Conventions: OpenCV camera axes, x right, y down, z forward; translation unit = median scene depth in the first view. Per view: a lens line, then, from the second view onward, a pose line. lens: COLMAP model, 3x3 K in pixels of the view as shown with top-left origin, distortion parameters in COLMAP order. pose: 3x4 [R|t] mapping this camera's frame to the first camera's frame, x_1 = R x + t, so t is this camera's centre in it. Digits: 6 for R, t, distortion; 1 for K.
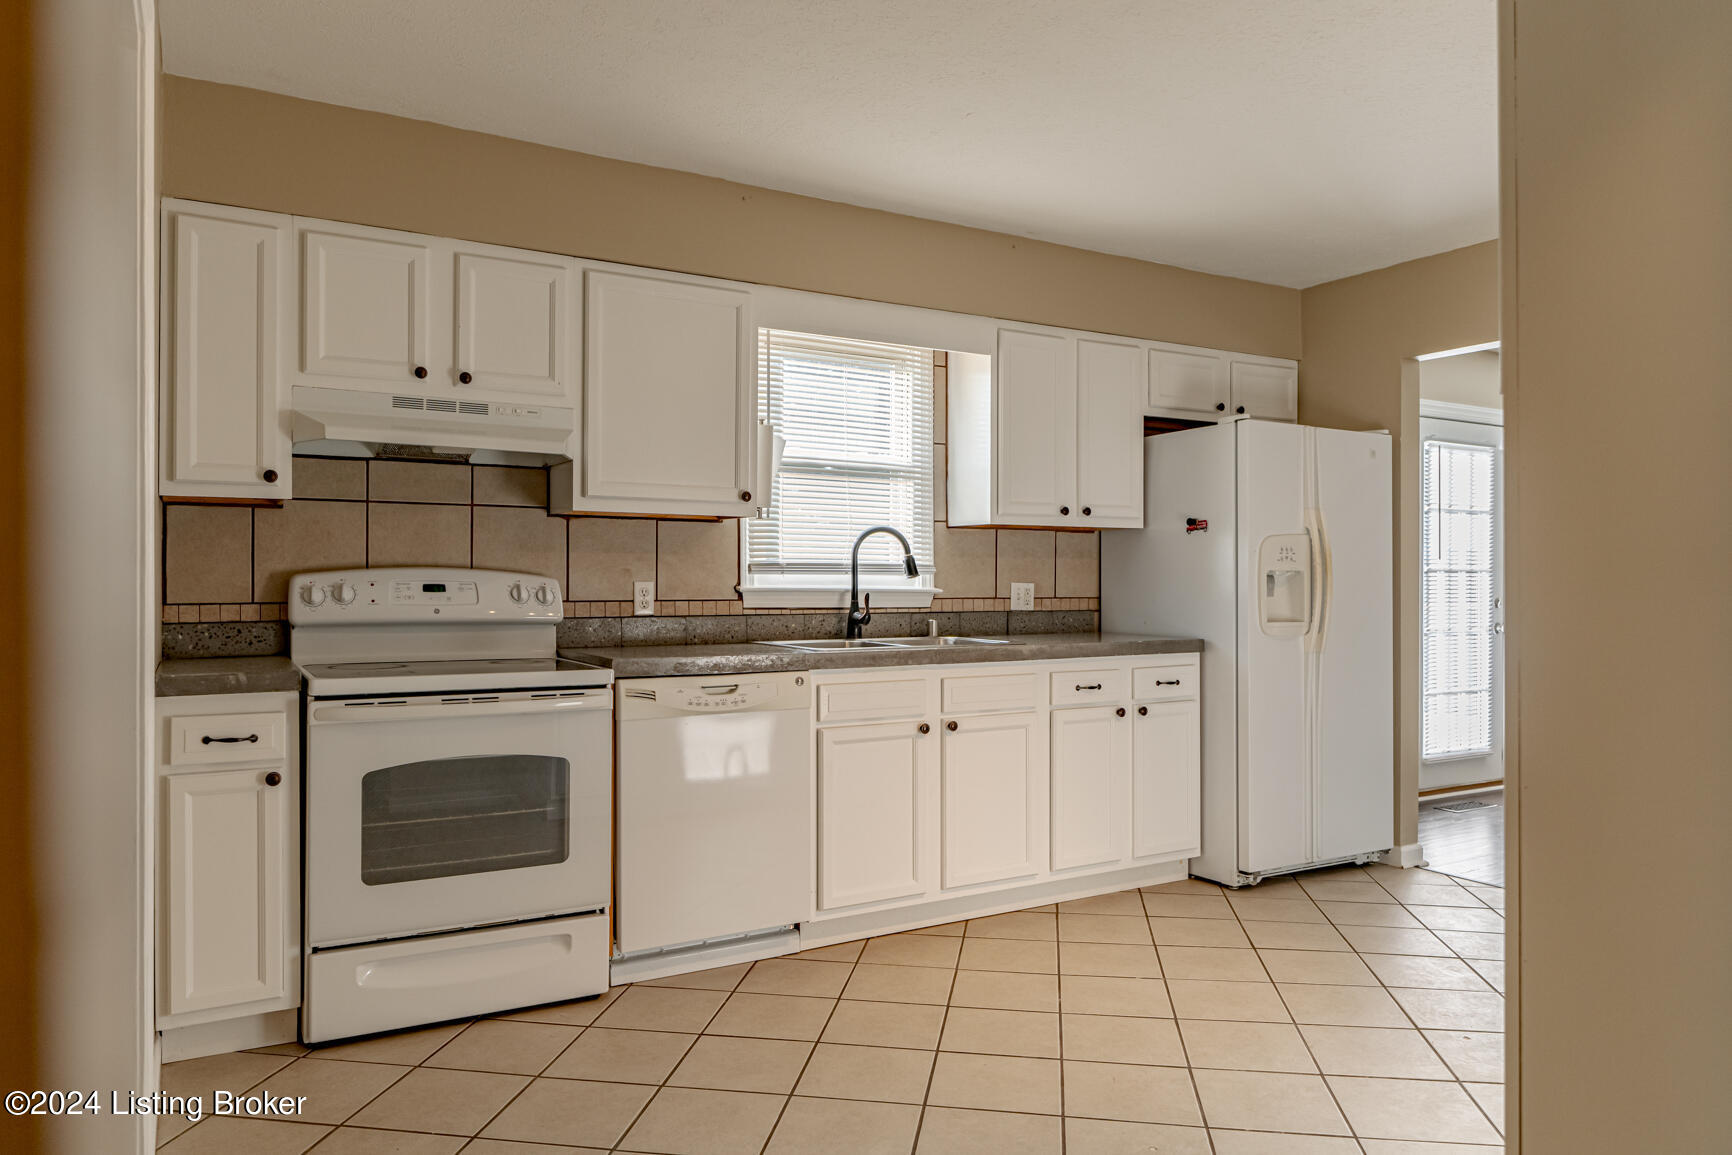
lens RADIAL K [[1159.7, 0, 866.0], [0, 1159.7, 577.5], [0, 0, 1]] dist [0.000905, -0.000266]
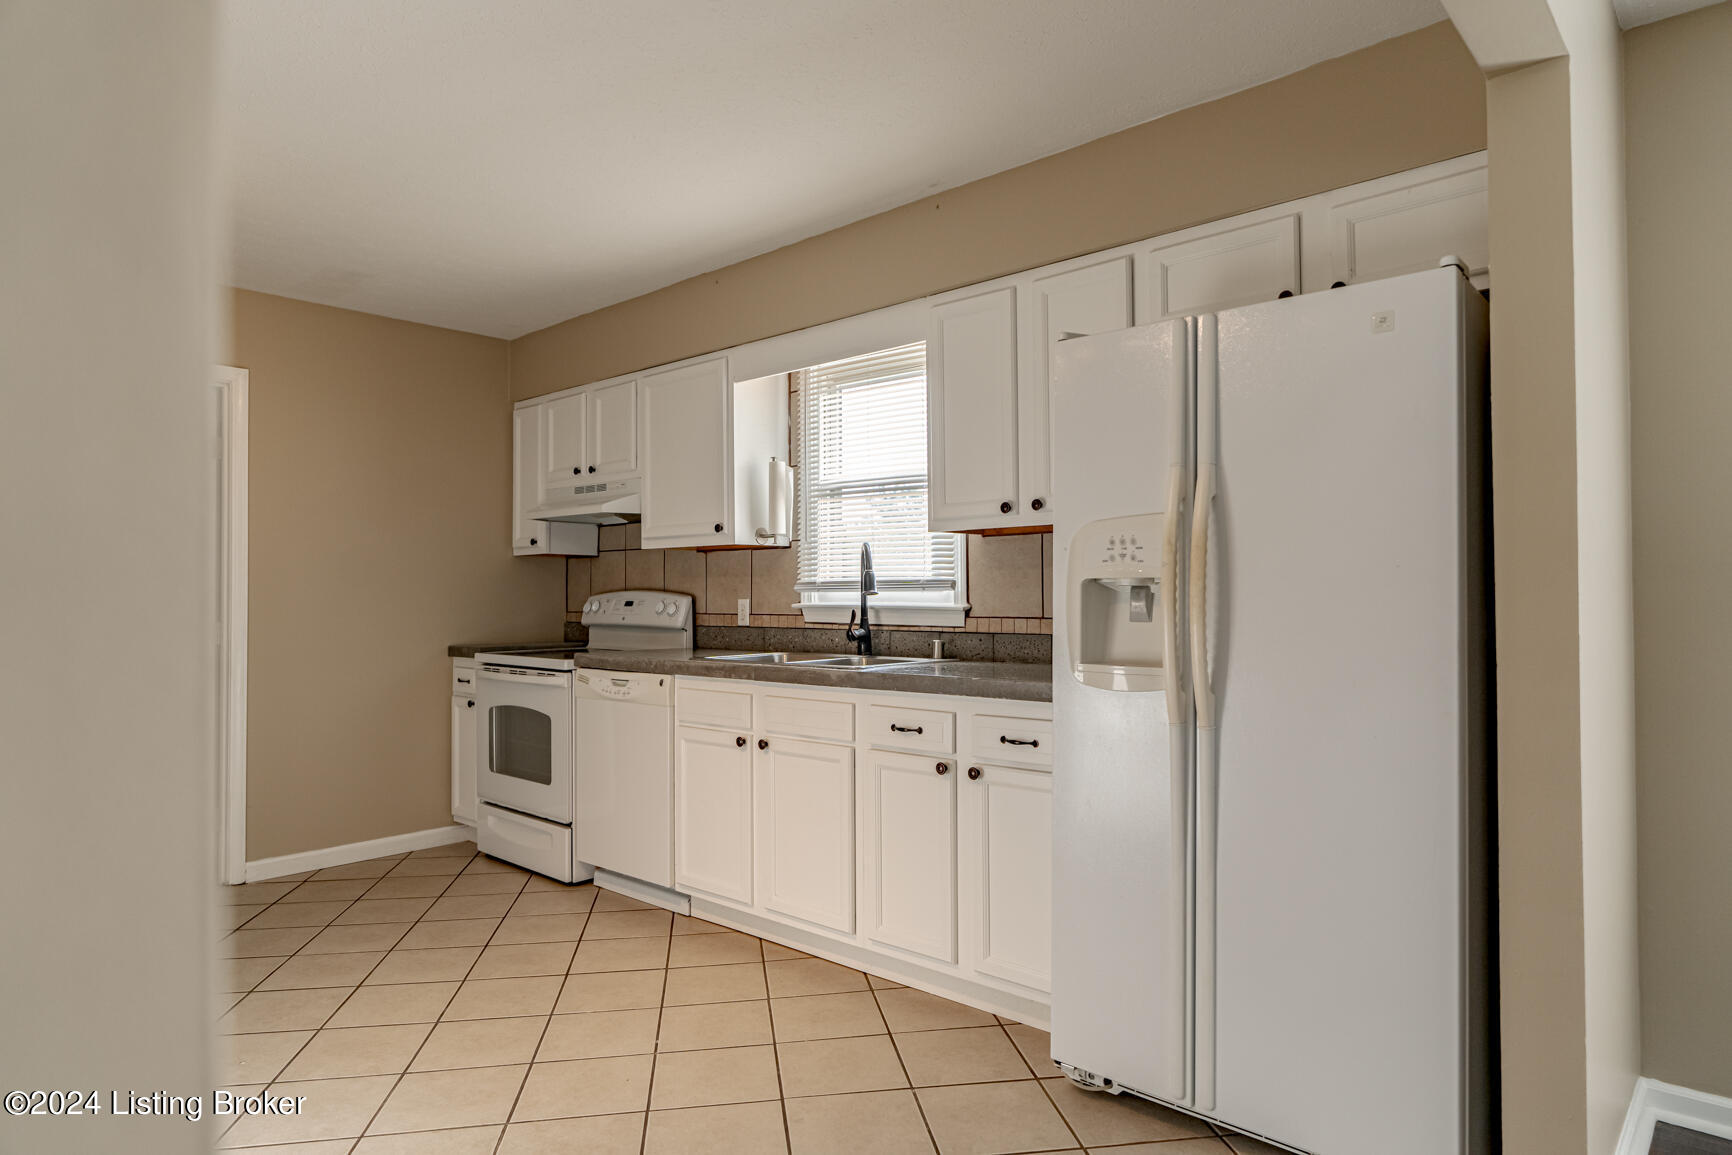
lens RADIAL K [[1021.1, 0, 866.0], [0, 1021.1, 577.5], [0, 0, 1]] dist [-0.006815, -0.000273]
pose [[0.292150, -0.022688, -0.956103, 0.863951], [0.005451, 0.999742, -0.022058, 0.004900], [0.956357, 0.001233, 0.292199, 0.763099]]
